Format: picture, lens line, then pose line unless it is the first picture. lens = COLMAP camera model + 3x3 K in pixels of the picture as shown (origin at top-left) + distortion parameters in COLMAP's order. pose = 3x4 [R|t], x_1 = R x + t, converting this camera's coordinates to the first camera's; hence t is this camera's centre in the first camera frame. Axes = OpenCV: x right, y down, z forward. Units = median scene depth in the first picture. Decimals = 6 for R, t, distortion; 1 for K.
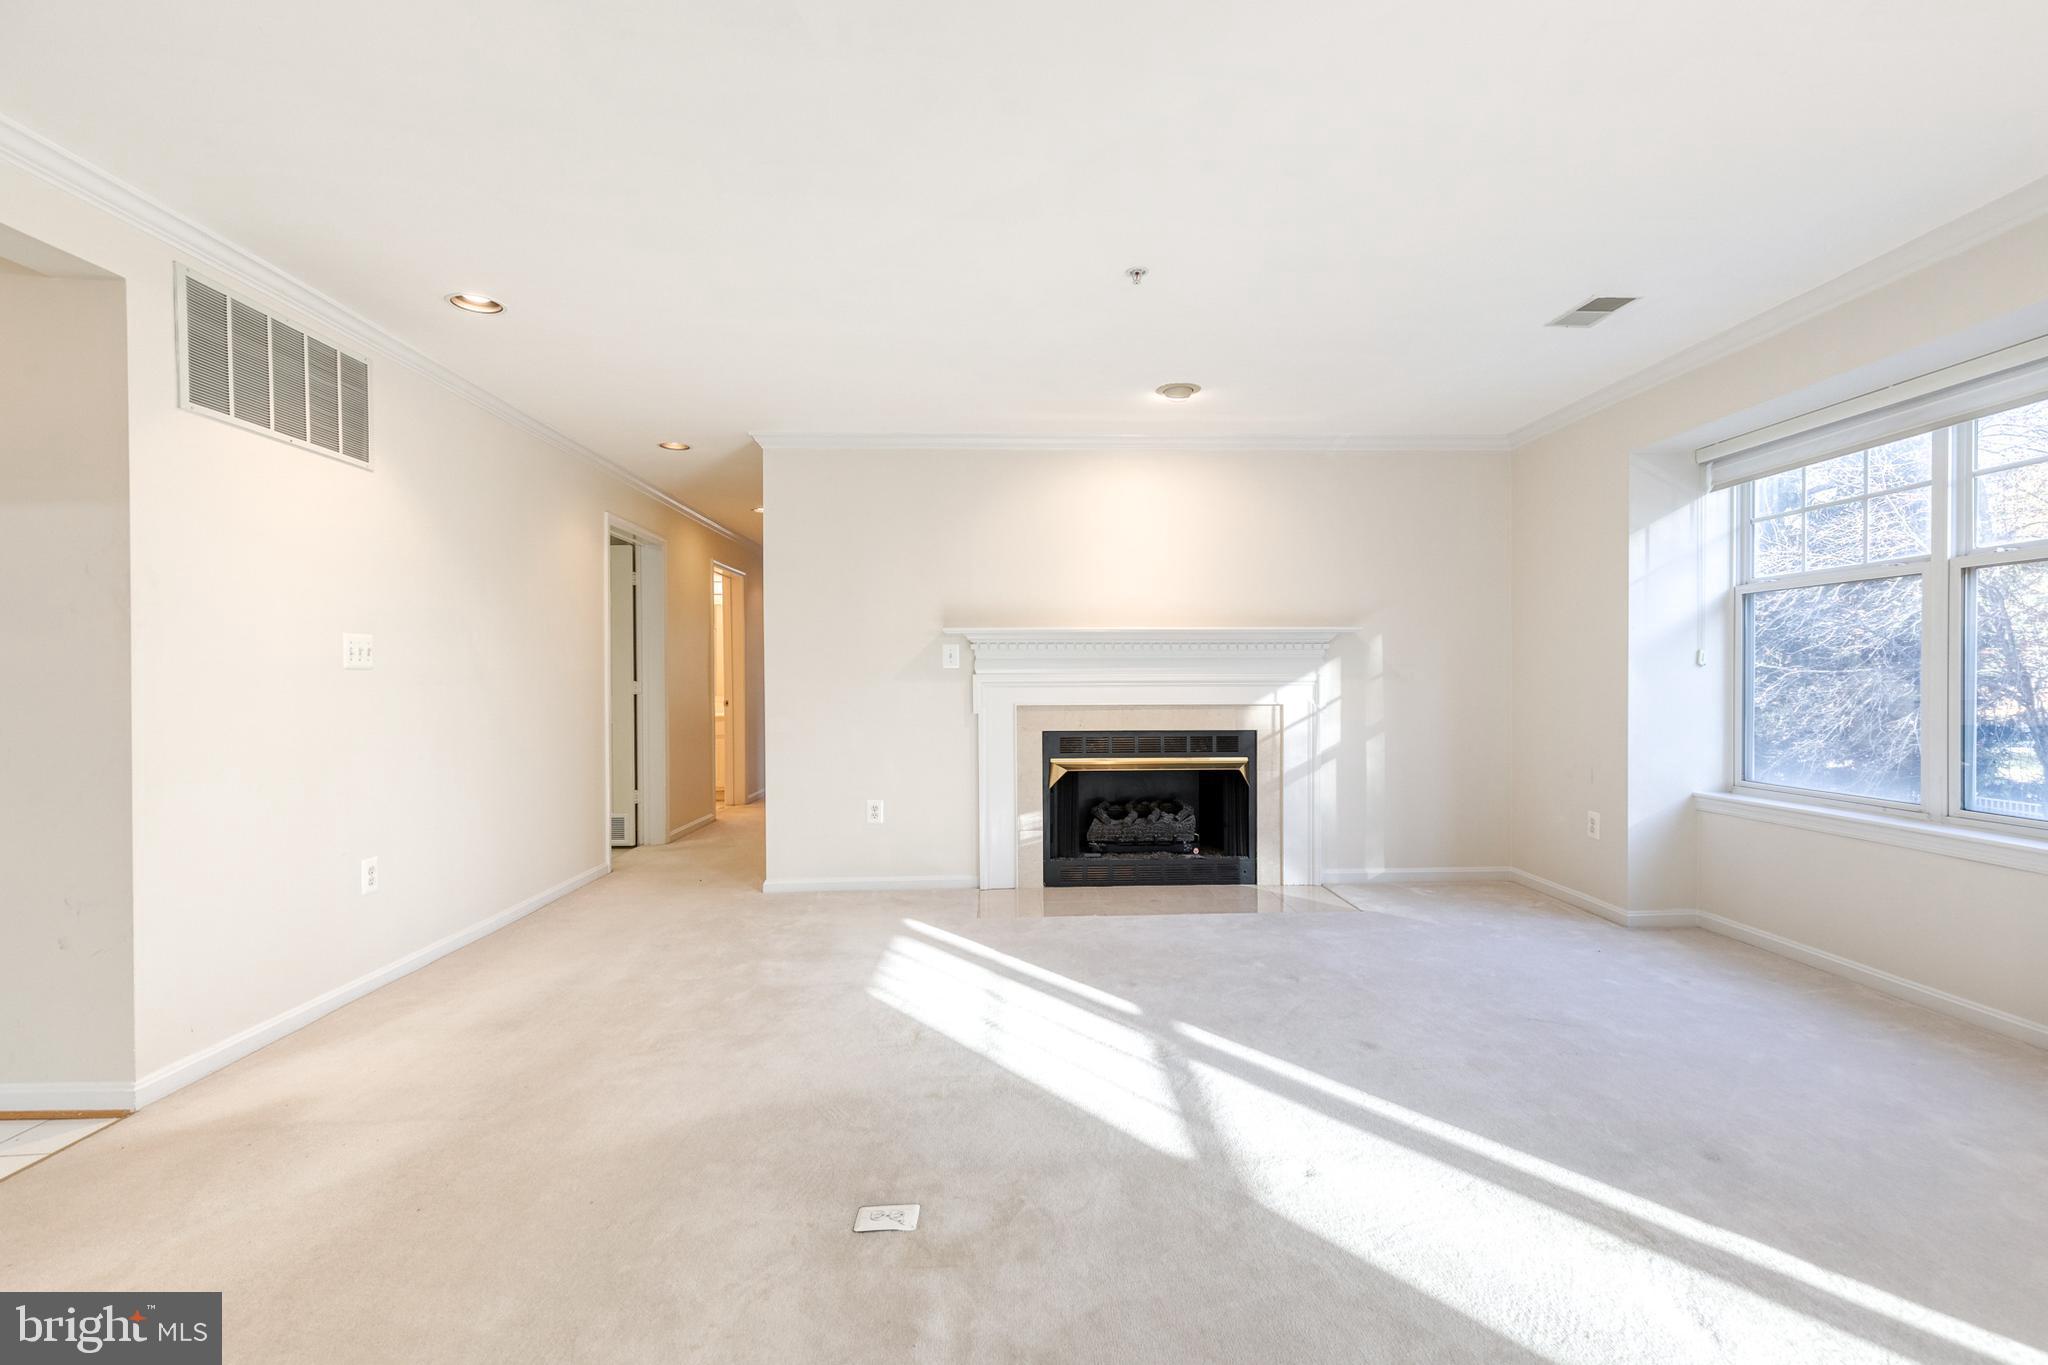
lens RADIAL K [[931.3, 0, 1020.7], [0, 931.3, 683.5], [0, 0, 1]] dist [0.015779, -0.003728]
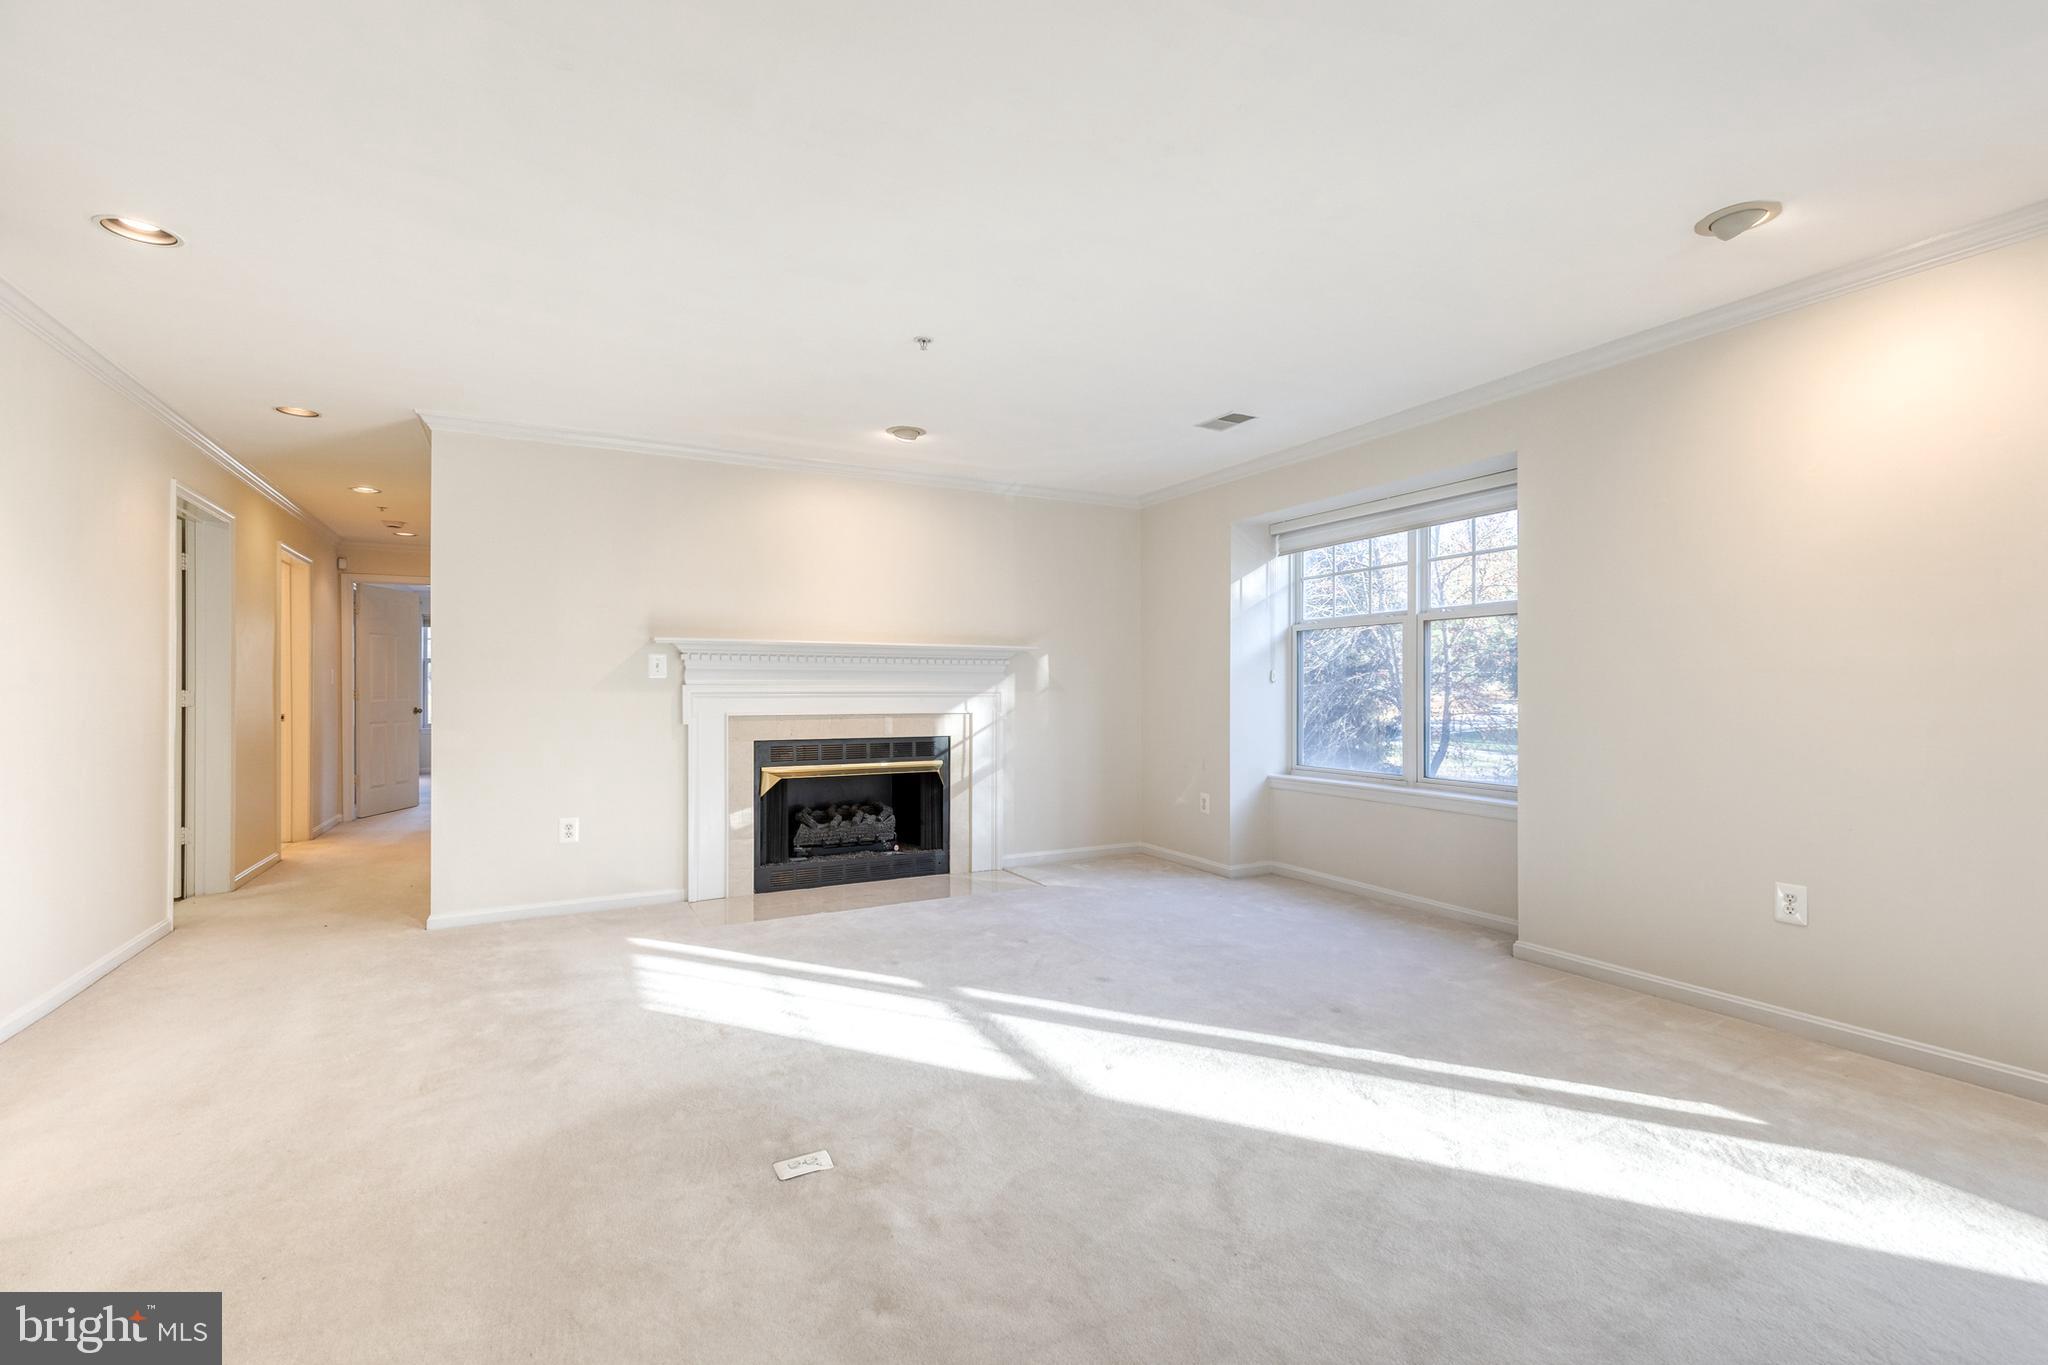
lens RADIAL K [[931.3, 0, 1040.1], [0, 931.3, 678.9], [0, 0, 1]] dist [0.015779, -0.003728]
pose [[0.896784, 0.009680, 0.442363, -0.181969], [-0.001899, 0.999836, -0.018029, 0.001558], [-0.442465, 0.015328, 0.896655, -0.069669]]
